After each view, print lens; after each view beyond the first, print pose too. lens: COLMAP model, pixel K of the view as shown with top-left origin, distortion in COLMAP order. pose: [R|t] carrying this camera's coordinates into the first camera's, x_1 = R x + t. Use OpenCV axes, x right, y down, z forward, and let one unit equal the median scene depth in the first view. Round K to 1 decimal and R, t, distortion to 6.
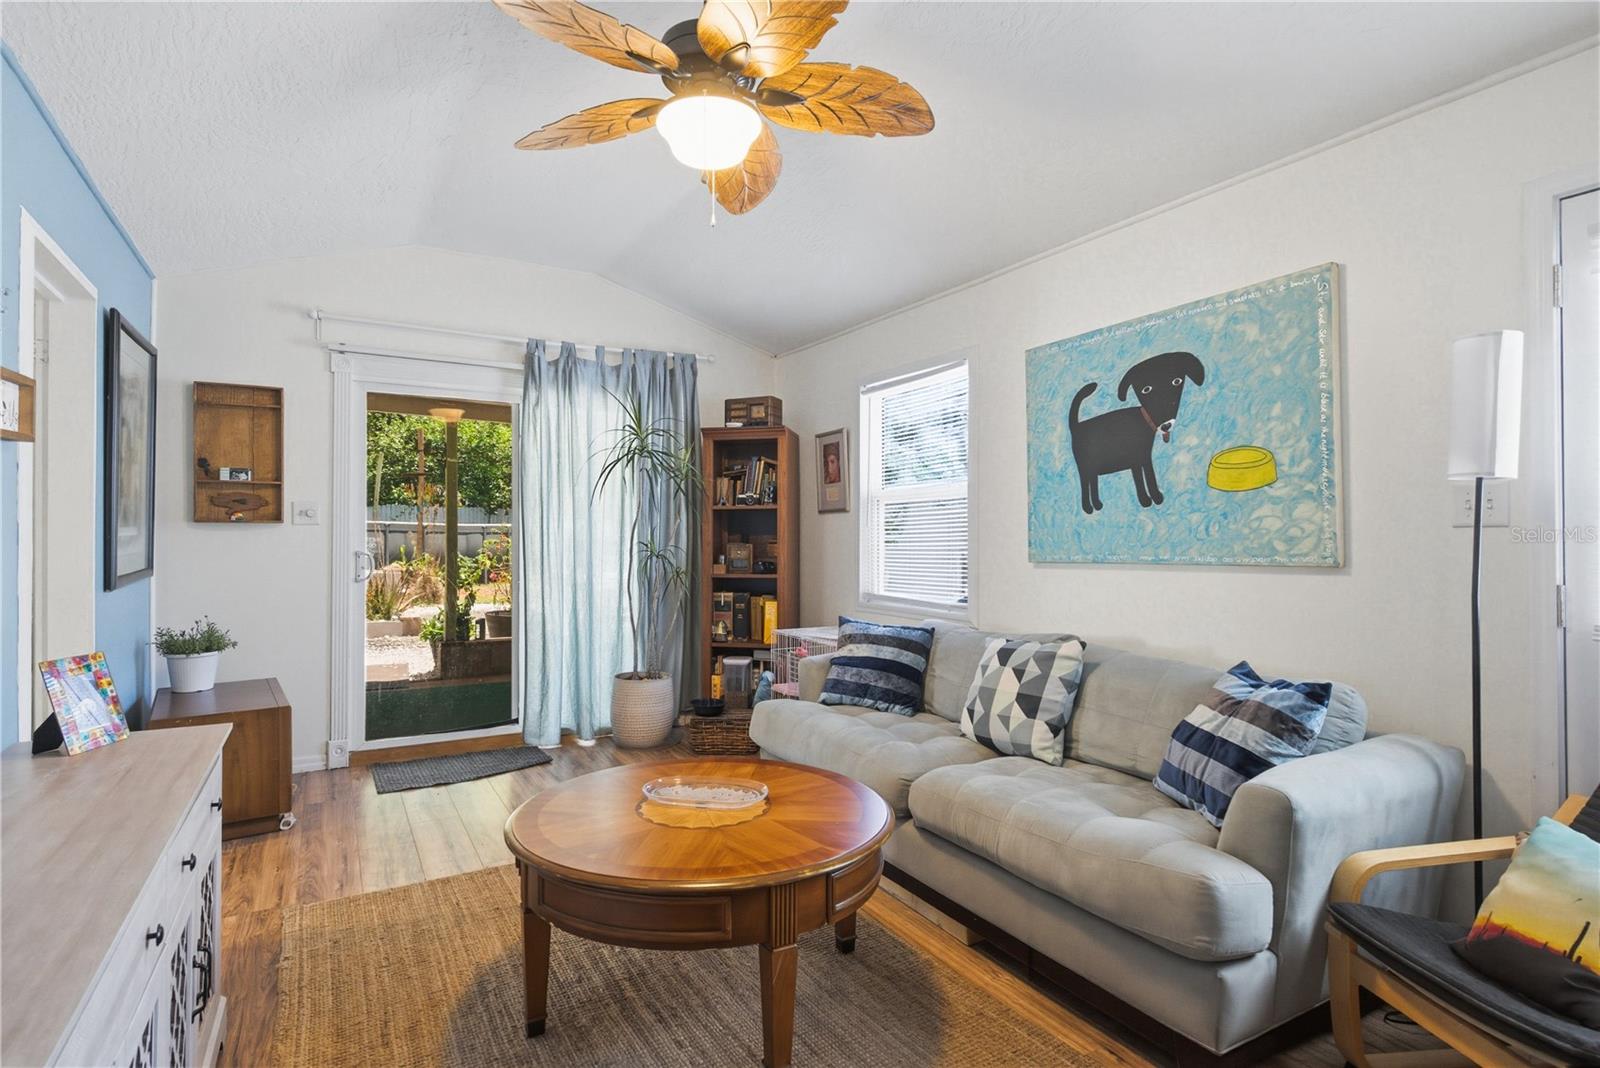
lens RADIAL K [[802.3, 0, 799.1], [0, 802.3, 541.8], [0, 0, 1]] dist [0.001741, -0.000675]
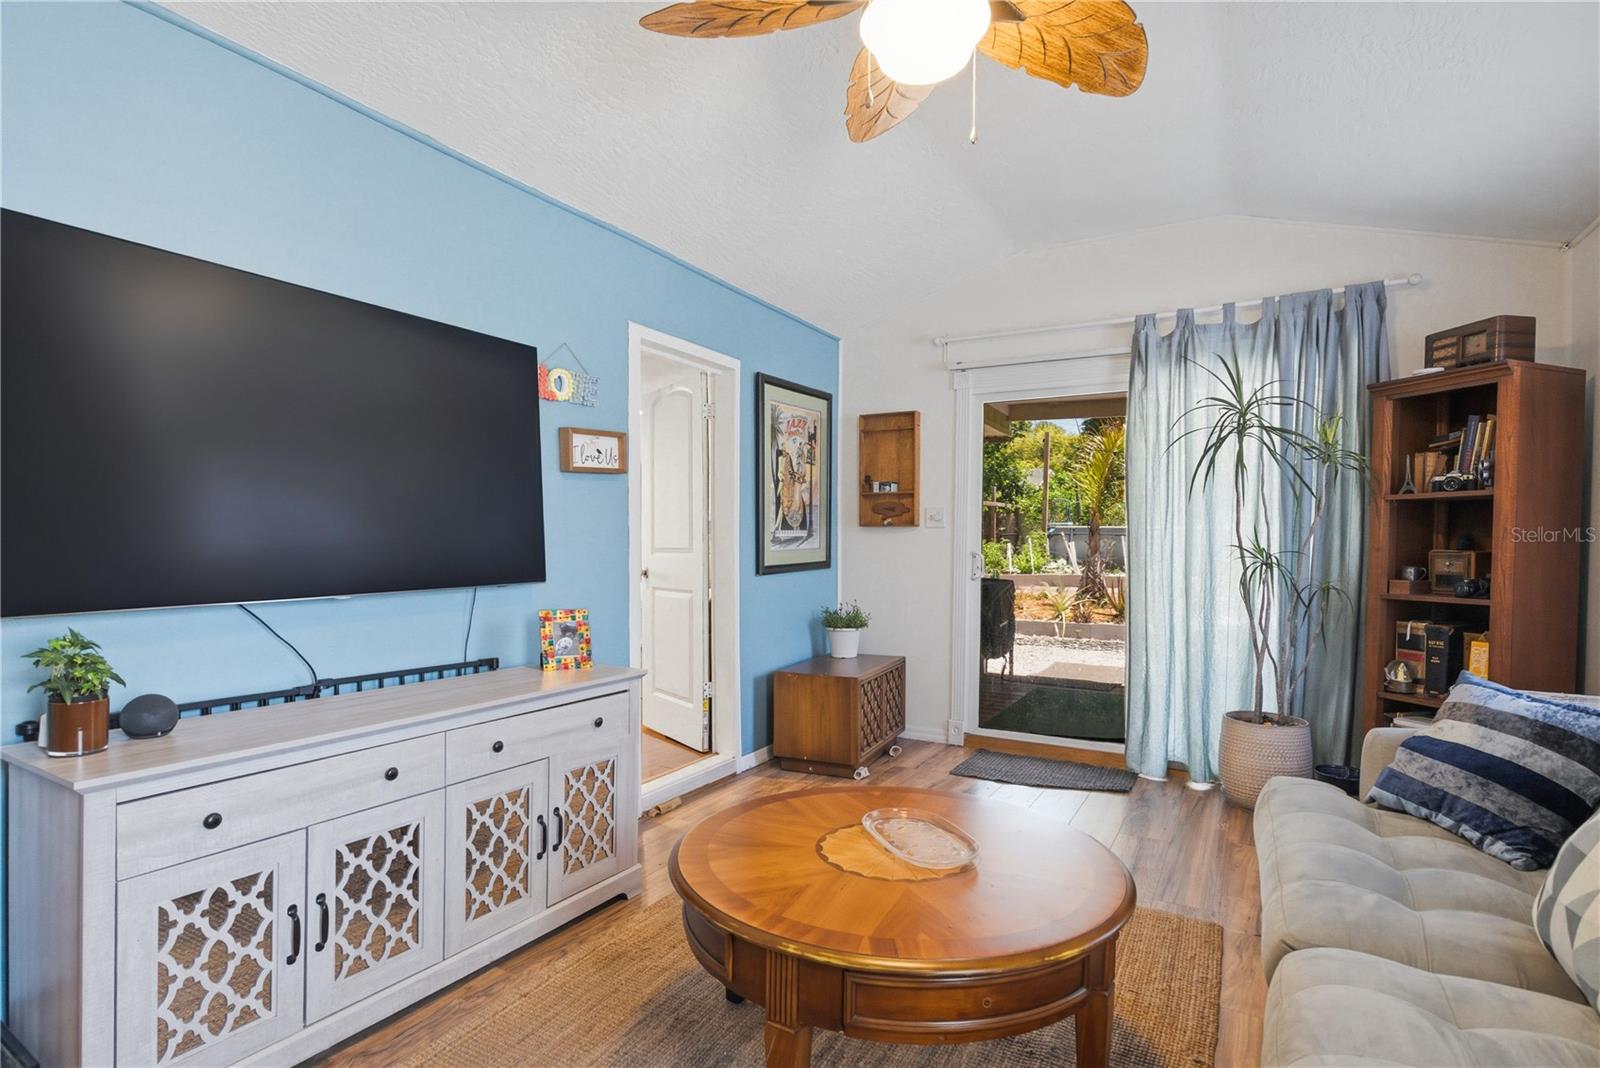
lens RADIAL K [[811.0, 0, 802.6], [0, 811.0, 572.7], [0, 0, 1]] dist [0.001279, -0.000340]
pose [[0.507567, 0.036875, -0.860823, 0.354669], [-0.012445, 0.999293, 0.035468, 0.005043], [0.861523, -0.007289, 0.507667, 0.306542]]
